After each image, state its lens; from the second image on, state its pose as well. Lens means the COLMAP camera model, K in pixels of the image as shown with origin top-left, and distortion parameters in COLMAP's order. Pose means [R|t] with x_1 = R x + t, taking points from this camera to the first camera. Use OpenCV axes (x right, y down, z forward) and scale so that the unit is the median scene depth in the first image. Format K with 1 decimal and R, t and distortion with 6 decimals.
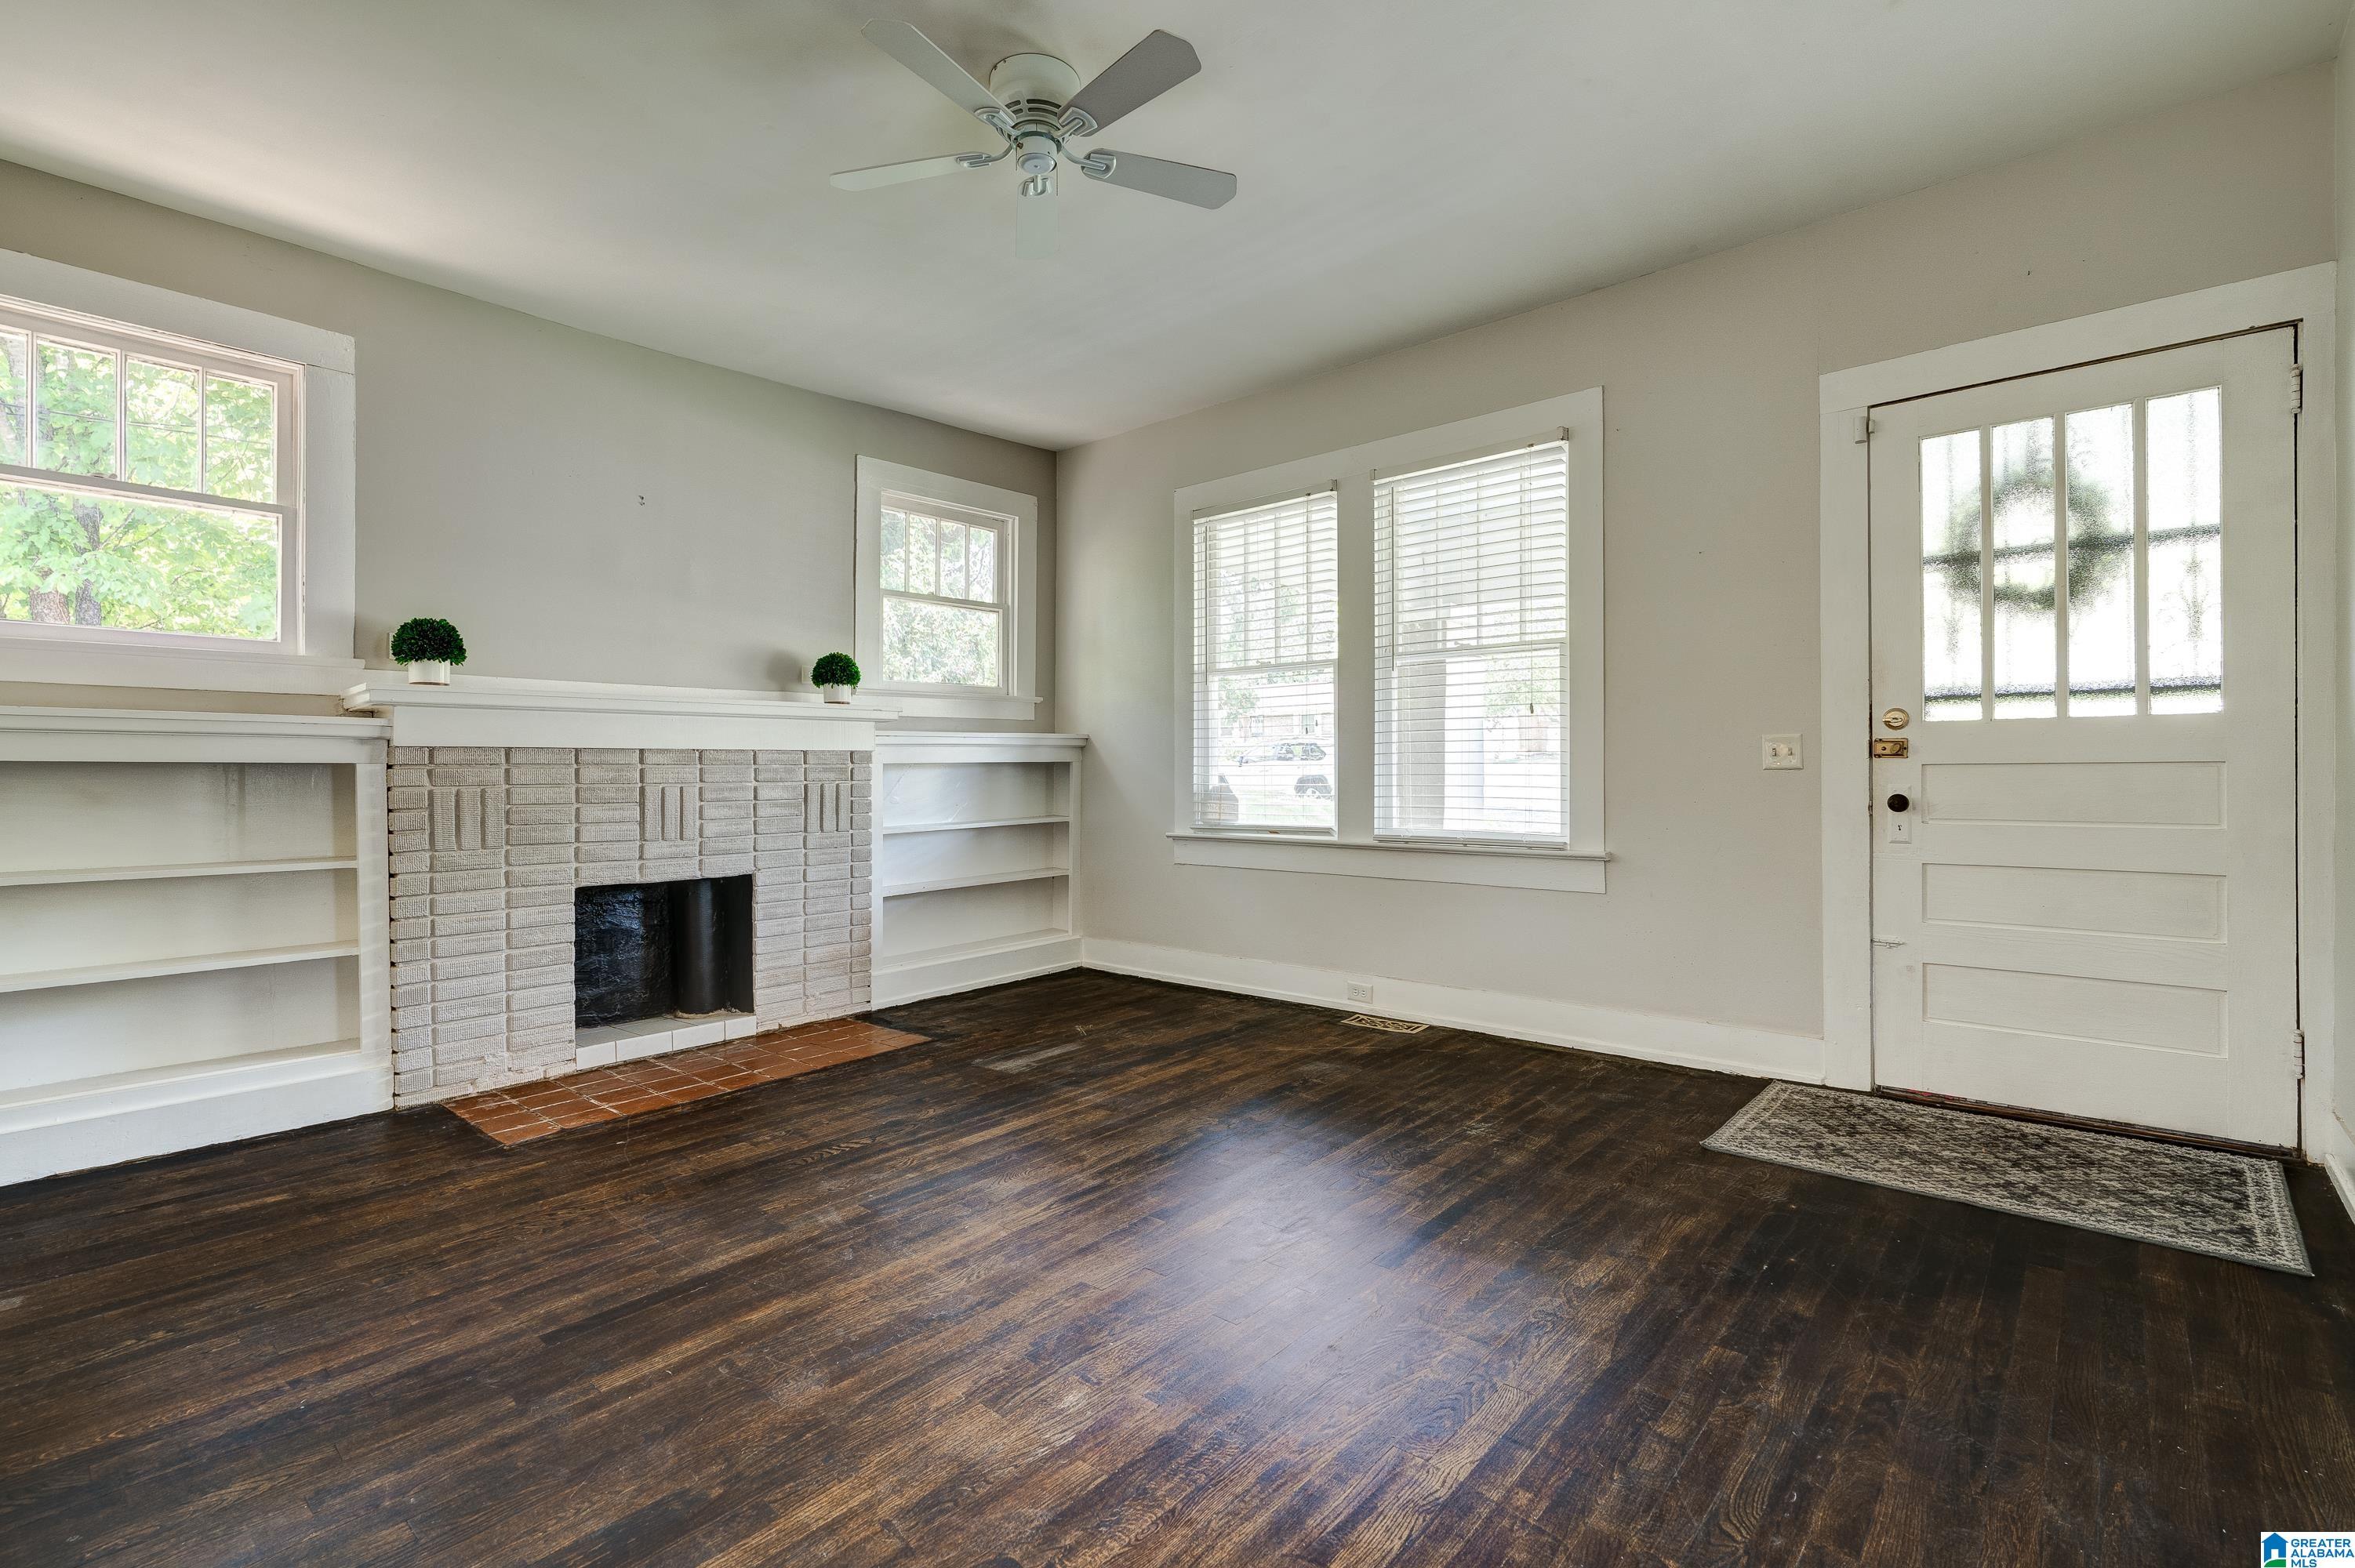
lens RADIAL K [[1081.1, 0, 1177.5], [0, 1081.1, 784.0], [0, 0, 1]] dist [-0.000737, 0.000268]
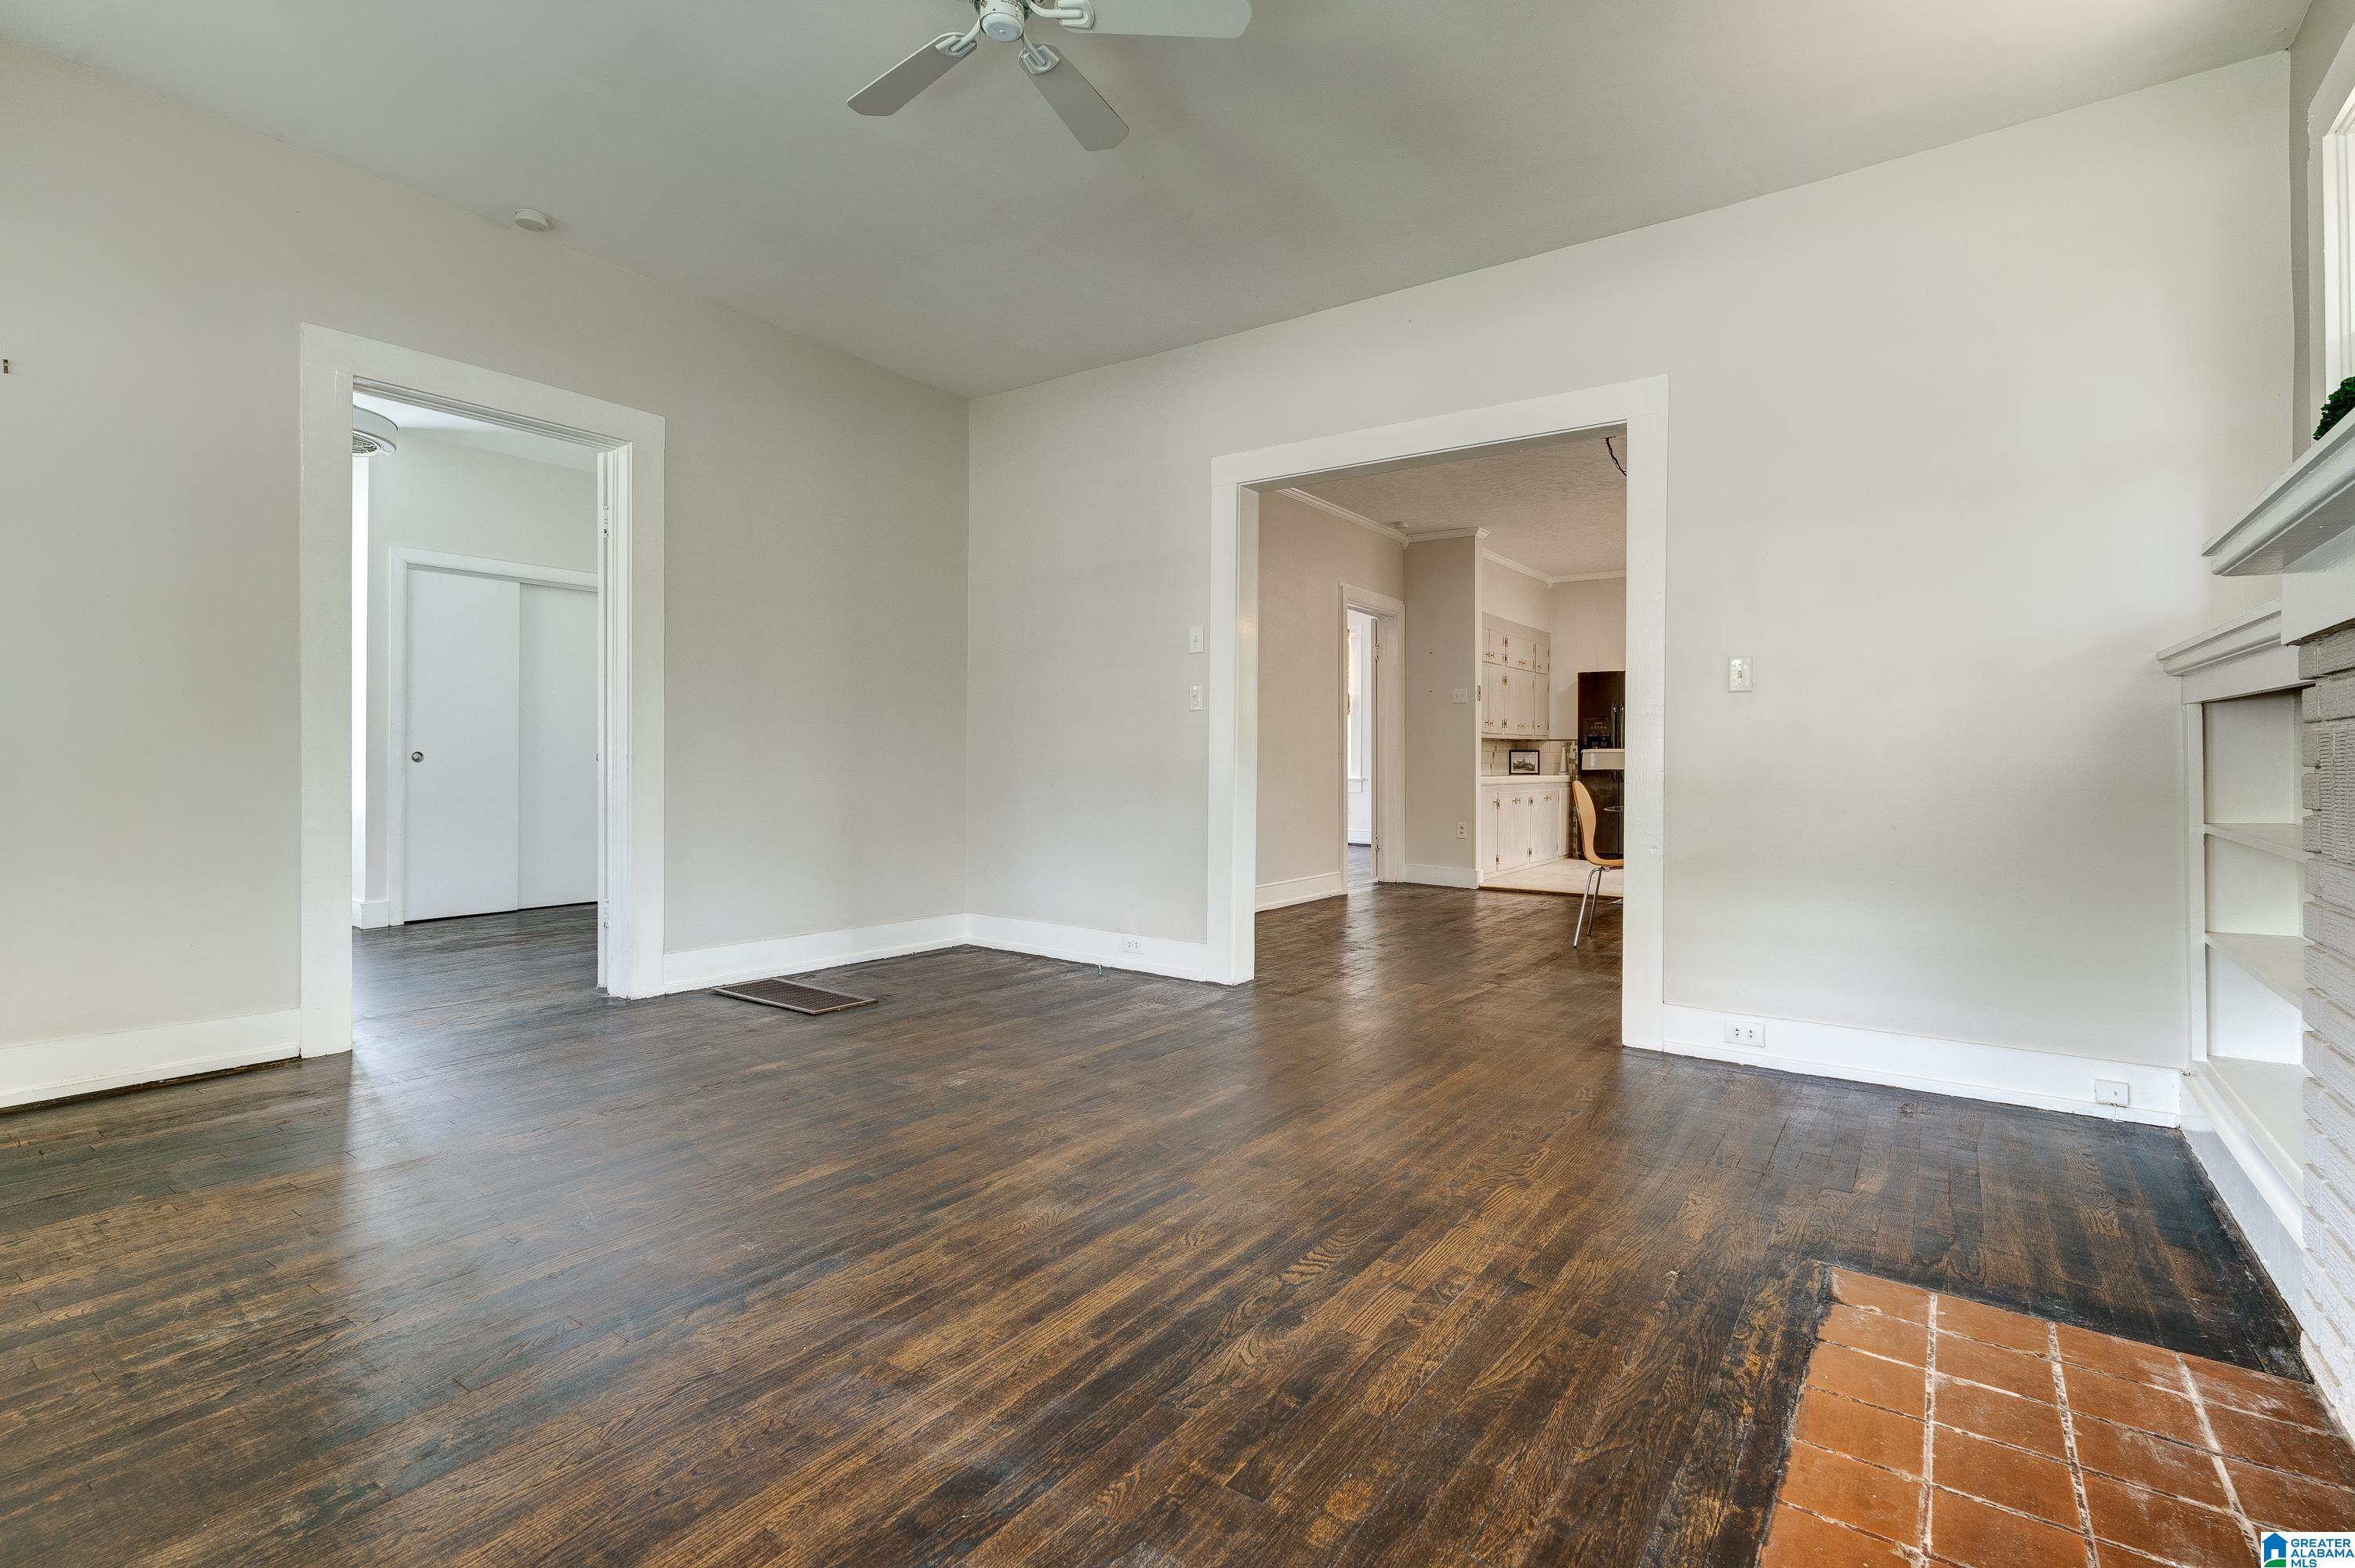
lens RADIAL K [[1090.6, 0, 1176.0], [0, 1090.6, 743.8], [0, 0, 1]] dist [-0.000390, -0.000121]
pose [[-0.994676, -0.000069, -0.103048, -0.157430], [-0.000141, 1.000000, 0.000690, 0.014758], [0.103048, 0.000700, -0.994676, 1.674068]]
